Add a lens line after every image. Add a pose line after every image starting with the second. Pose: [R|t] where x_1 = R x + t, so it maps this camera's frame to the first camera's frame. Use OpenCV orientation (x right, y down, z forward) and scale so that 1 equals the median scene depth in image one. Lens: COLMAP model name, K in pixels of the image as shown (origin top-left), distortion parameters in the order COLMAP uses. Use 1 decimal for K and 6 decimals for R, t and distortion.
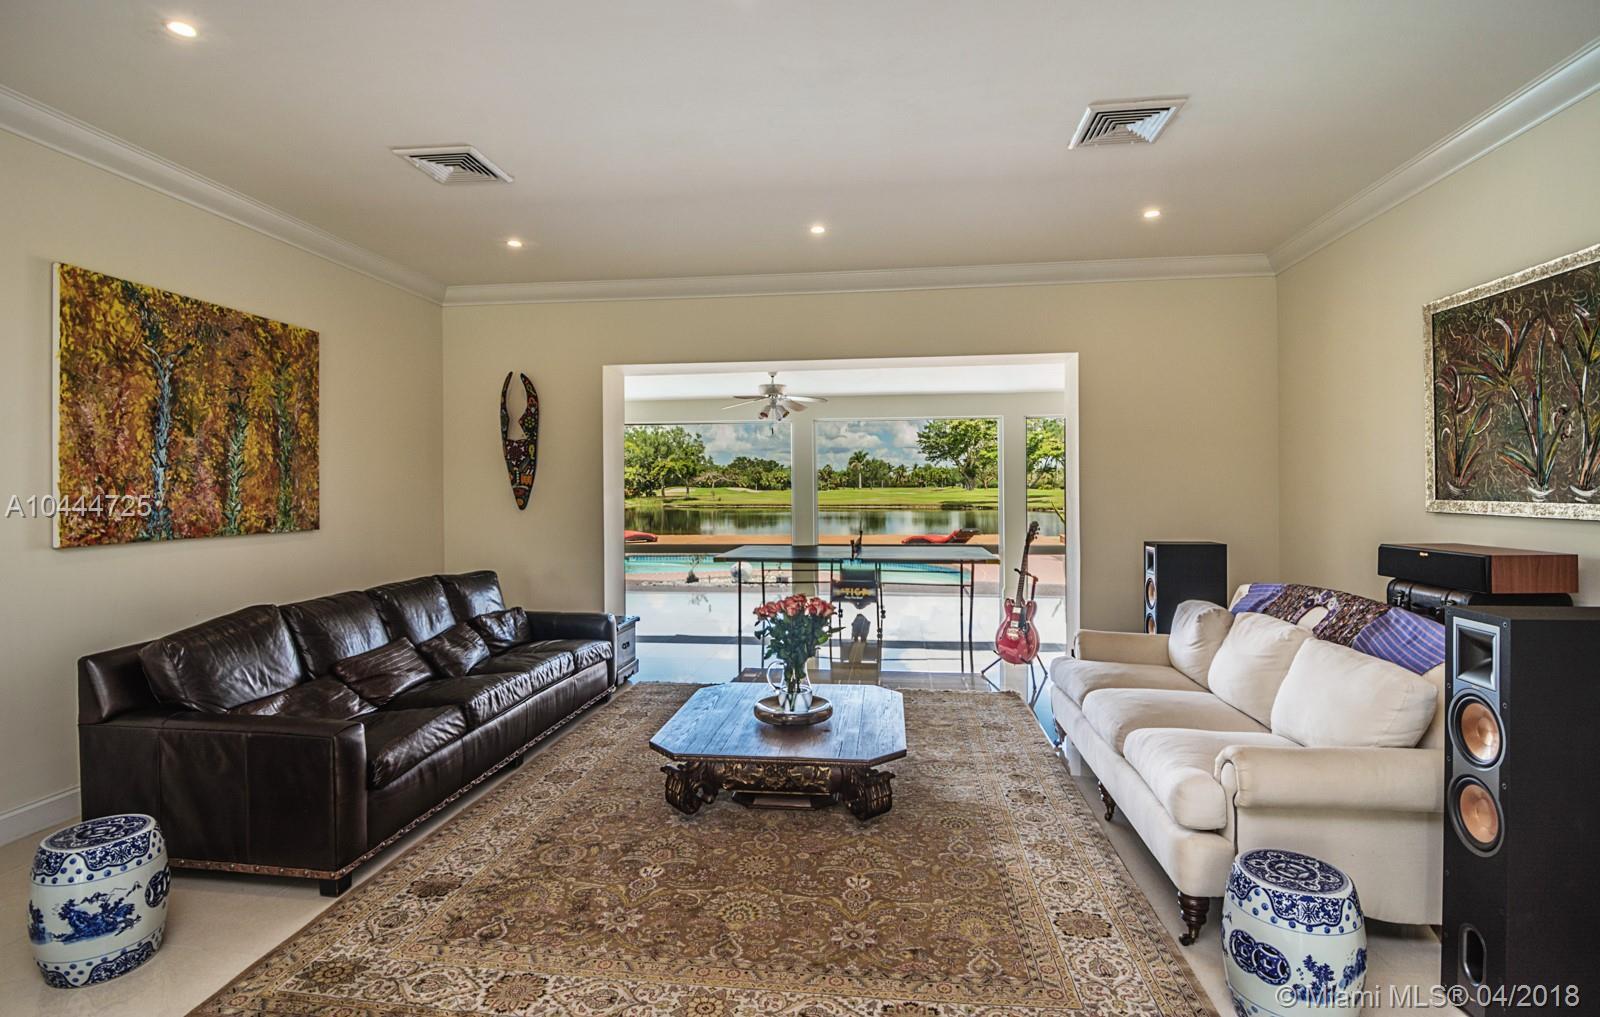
lens RADIAL K [[766.5, 0, 806.2], [0, 766.5, 500.0], [0, 0, 1]] dist [-0.022505, -0.000769]
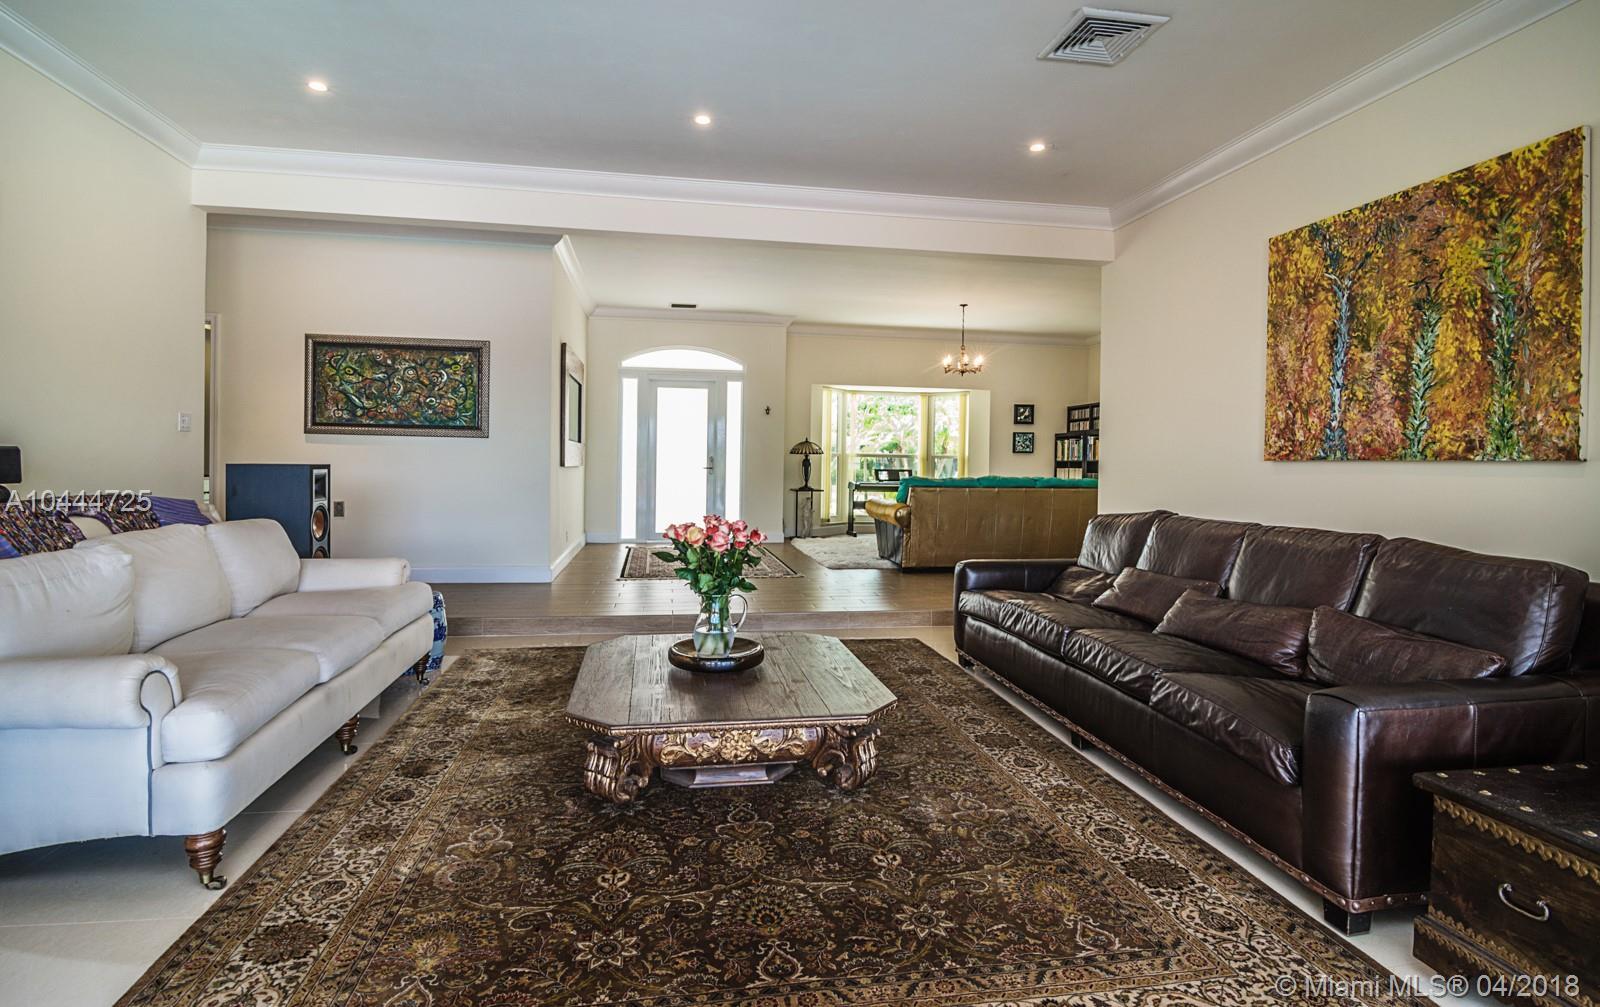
lens RADIAL K [[807.9, 0, 780.1], [0, 807.9, 470.0], [0, 0, 1]] dist [-0.007197, -0.001653]
pose [[-0.964384, -0.005302, -0.264452, 0.145060], [-0.012010, 0.999646, 0.023755, 0.046945], [0.264232, 0.026084, -0.964106, 1.740702]]
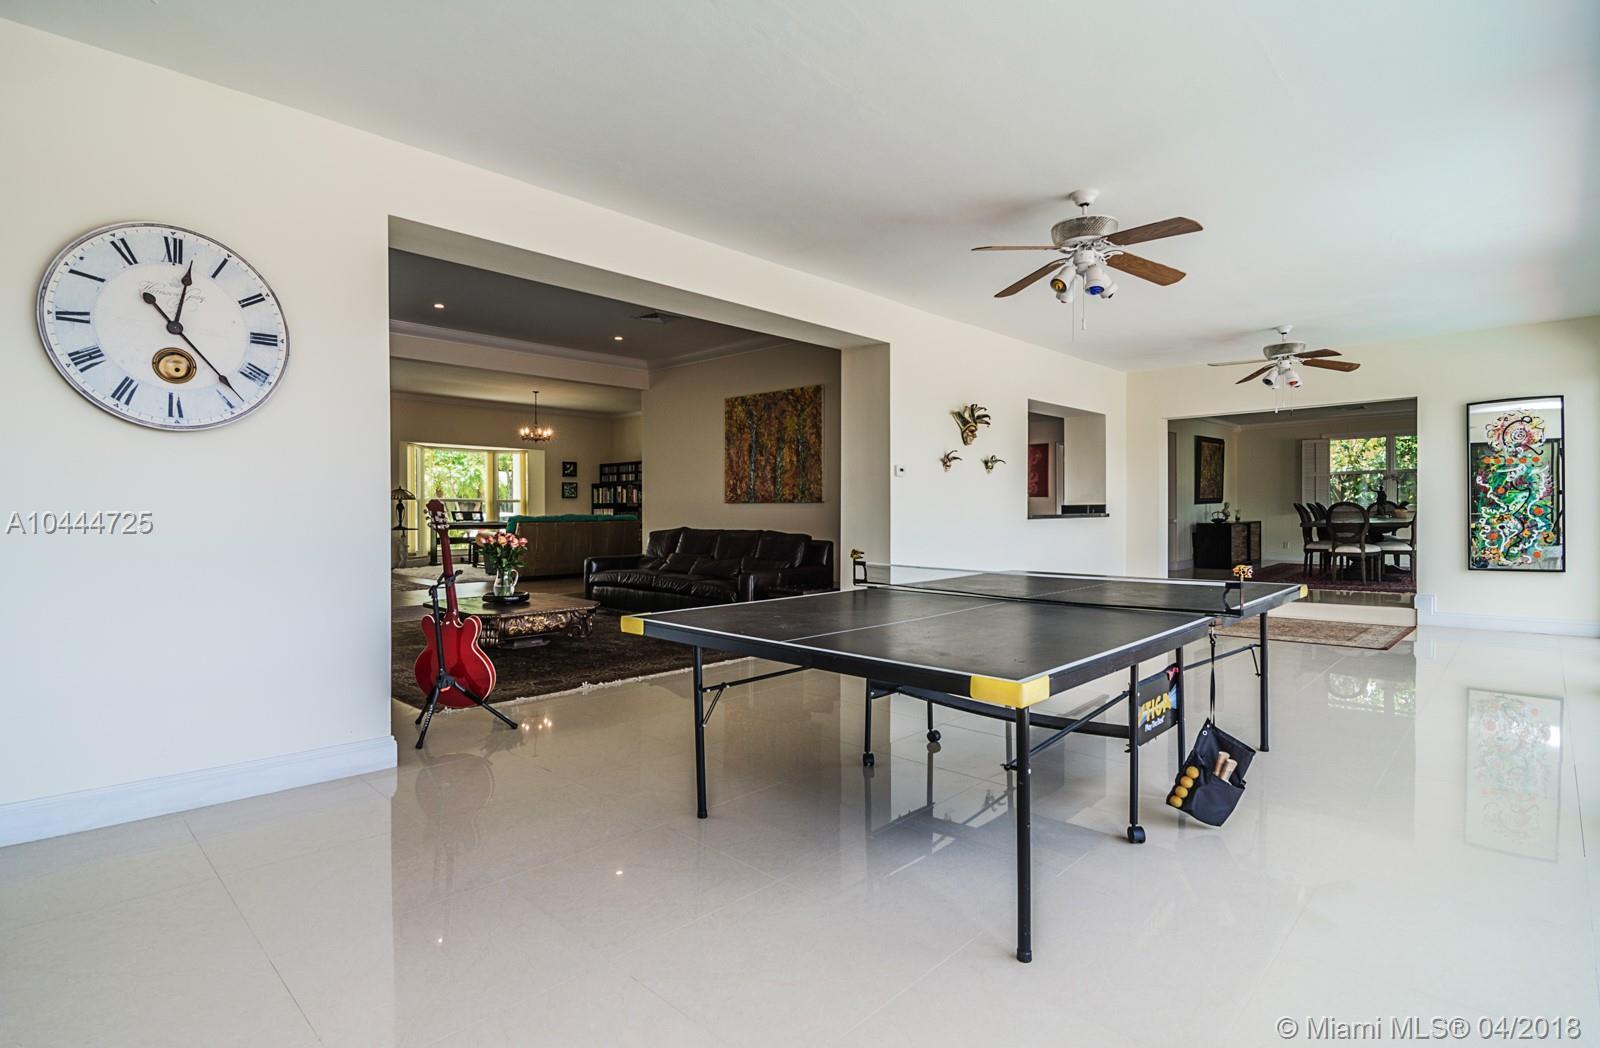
lens RADIAL K [[774.9, 0, 806.8], [0, 774.9, 520.5], [0, 0, 1]] dist [-0.021505, -0.000161]
pose [[-0.607876, 0.017619, -0.793837, 0.888225], [-0.008756, 0.999544, 0.028890, 0.035504], [0.793984, 0.024513, -0.607444, 2.438772]]
